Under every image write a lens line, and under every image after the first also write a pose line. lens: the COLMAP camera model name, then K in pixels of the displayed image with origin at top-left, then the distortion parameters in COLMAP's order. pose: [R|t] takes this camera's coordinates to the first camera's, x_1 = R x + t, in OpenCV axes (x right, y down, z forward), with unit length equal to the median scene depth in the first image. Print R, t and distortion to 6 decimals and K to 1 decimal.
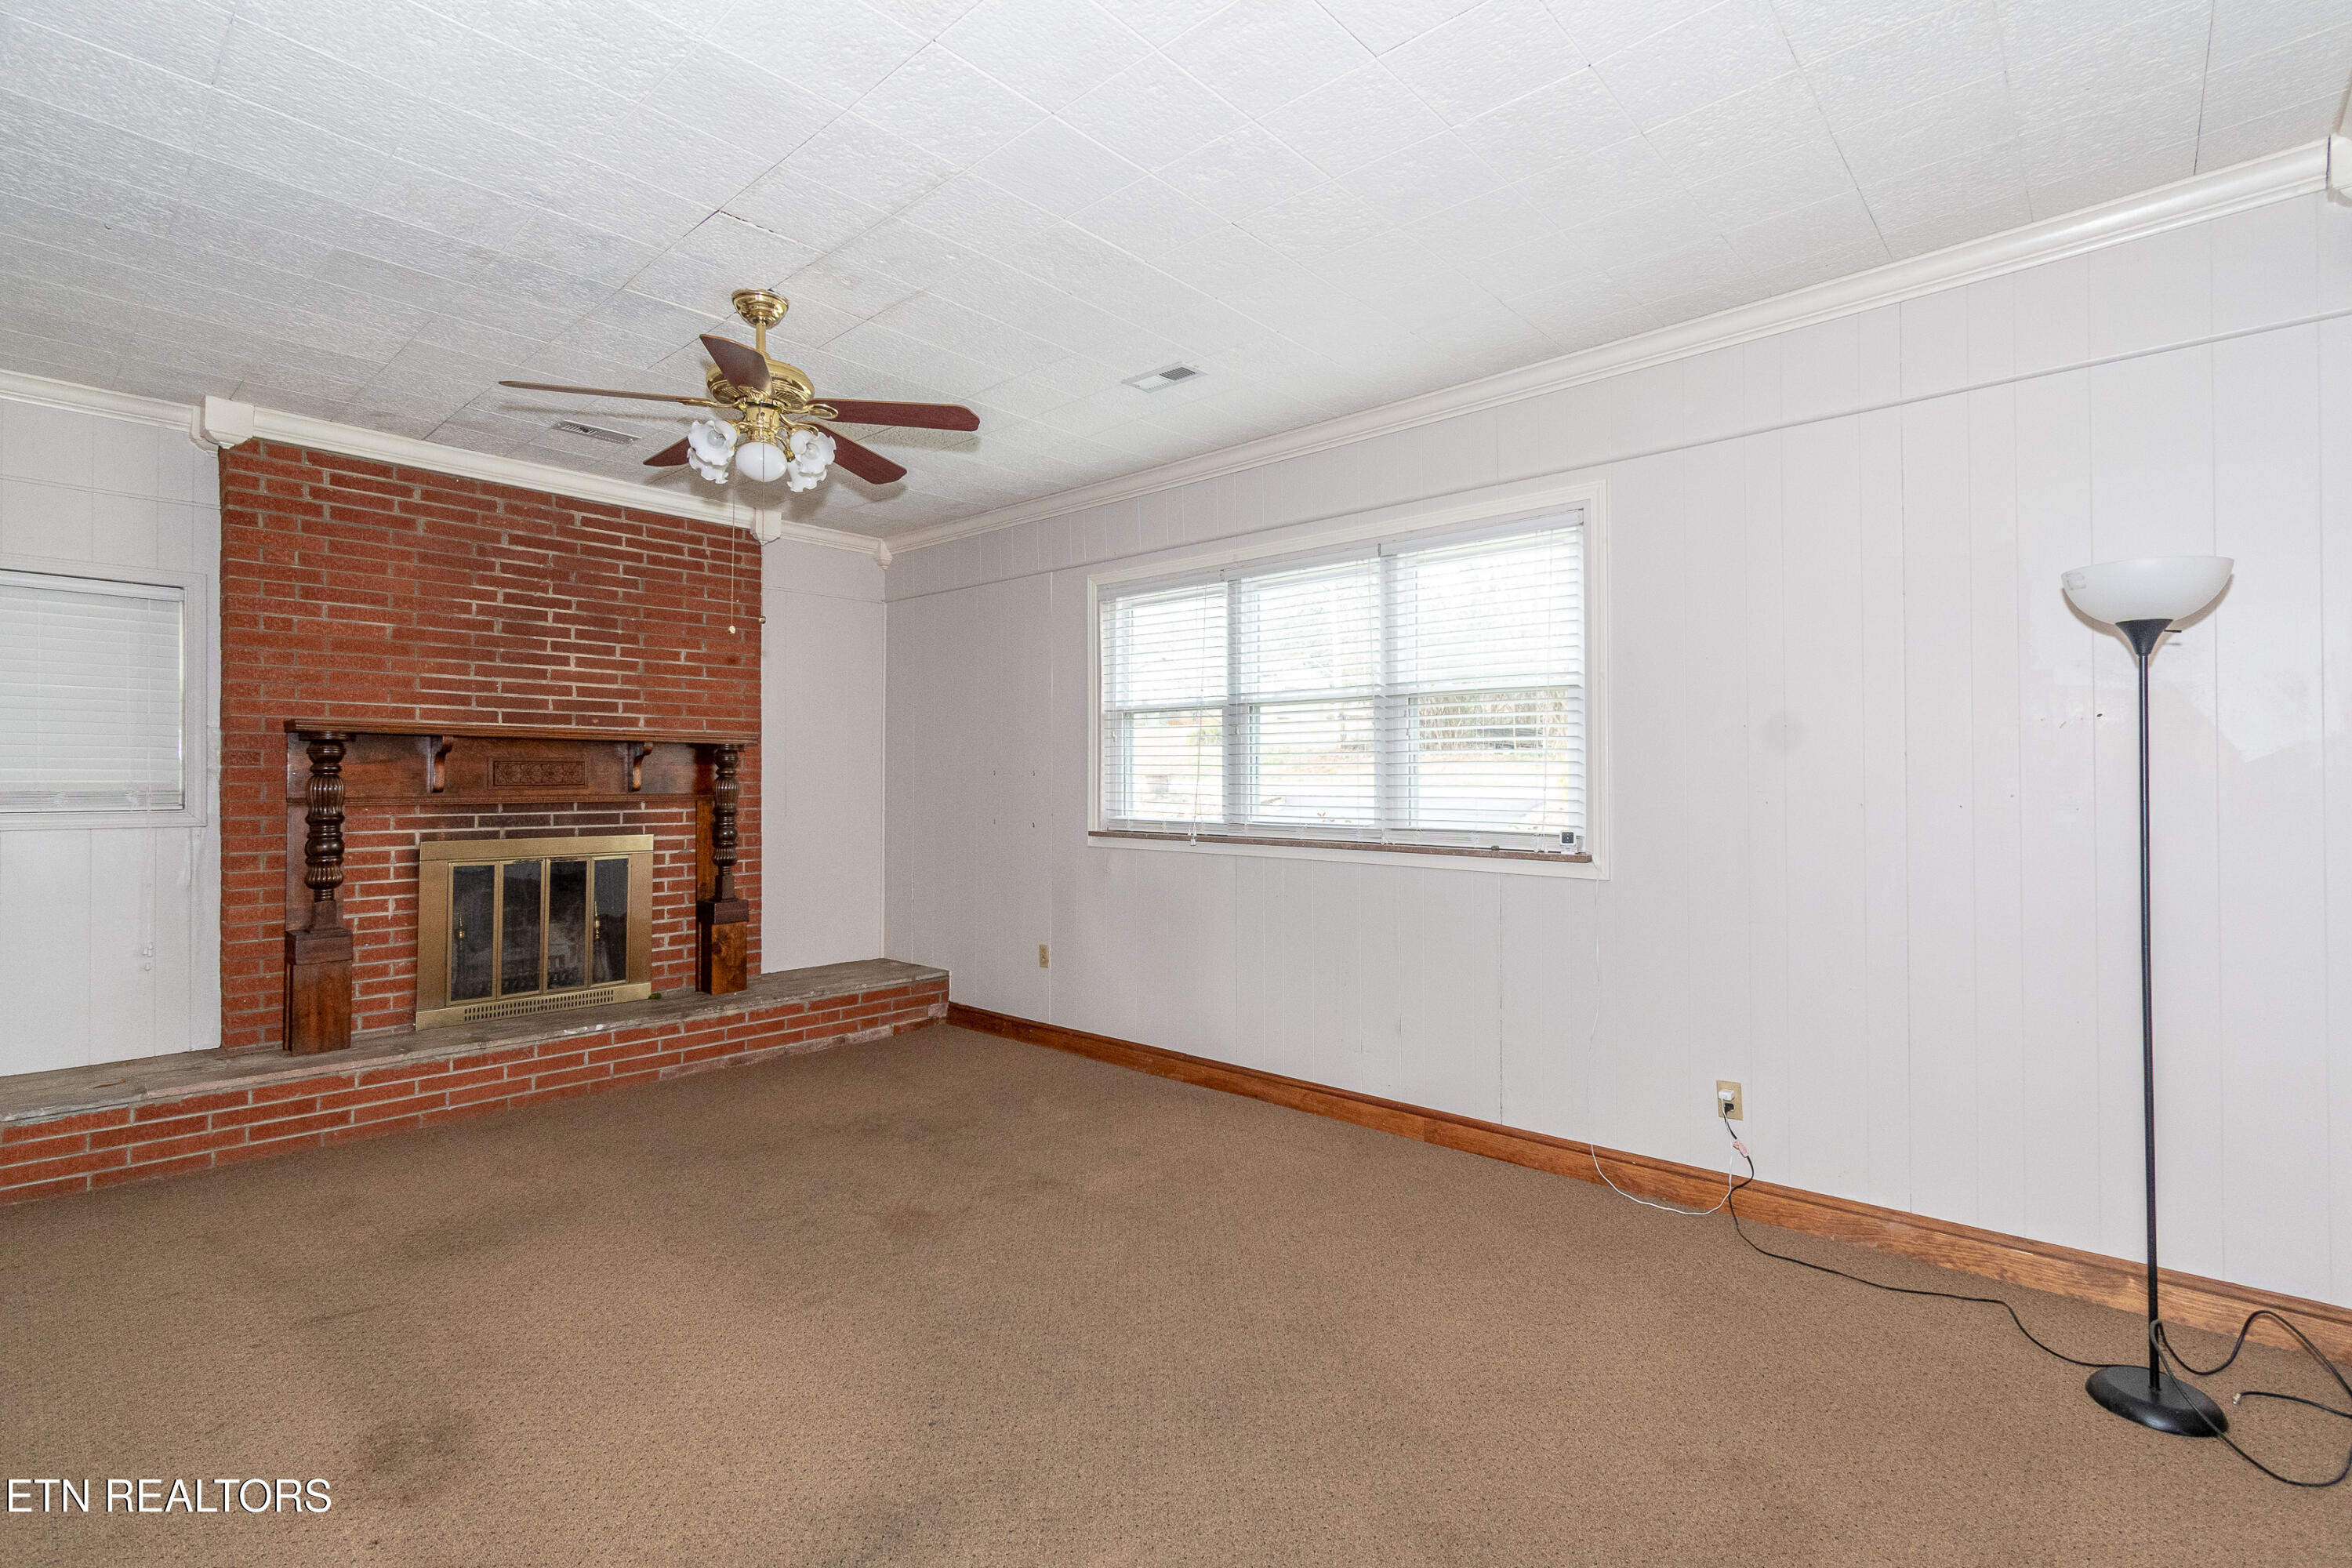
lens RADIAL K [[1059.7, 0, 1181.1], [0, 1059.7, 763.7], [0, 0, 1]] dist [0.007422, -0.002479]
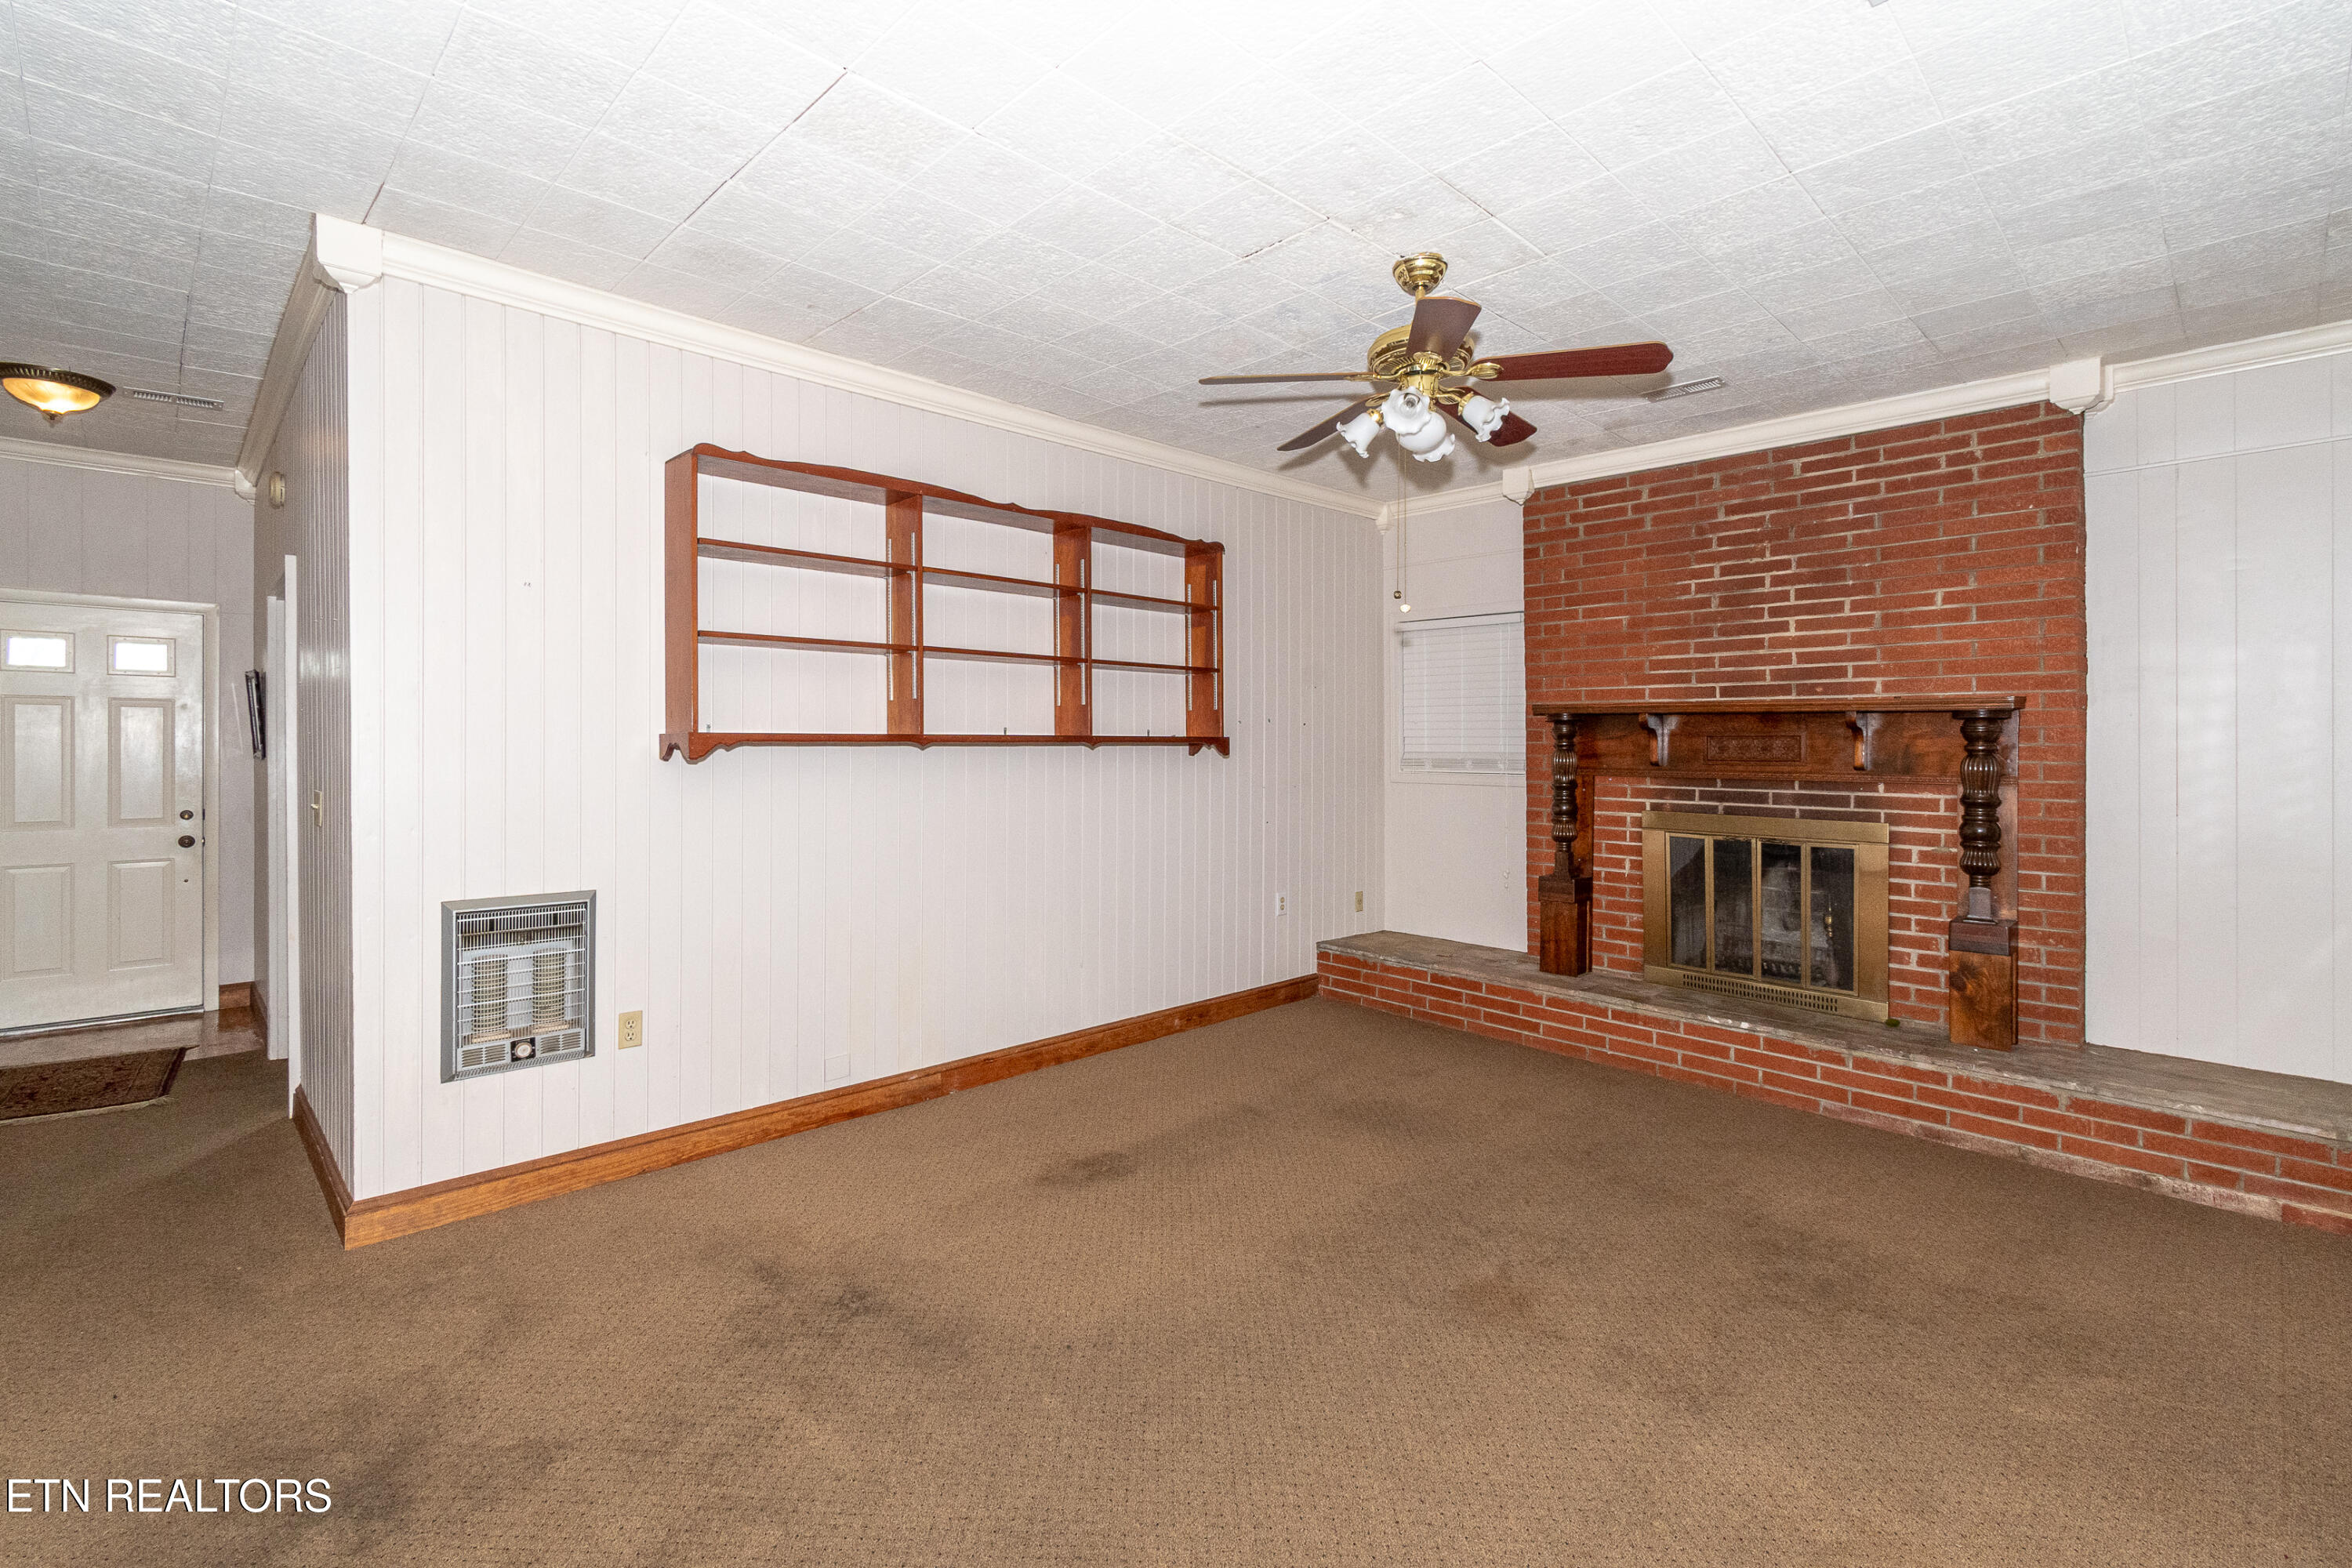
lens RADIAL K [[1059.7, 0, 1181.5], [0, 1059.7, 749.2], [0, 0, 1]] dist [0.007422, -0.002479]
pose [[-0.055910, -0.002164, -0.998433, 0.380311], [0.002435, 0.999994, -0.002304, 0.010855], [0.998433, -0.002560, -0.055905, 0.548508]]
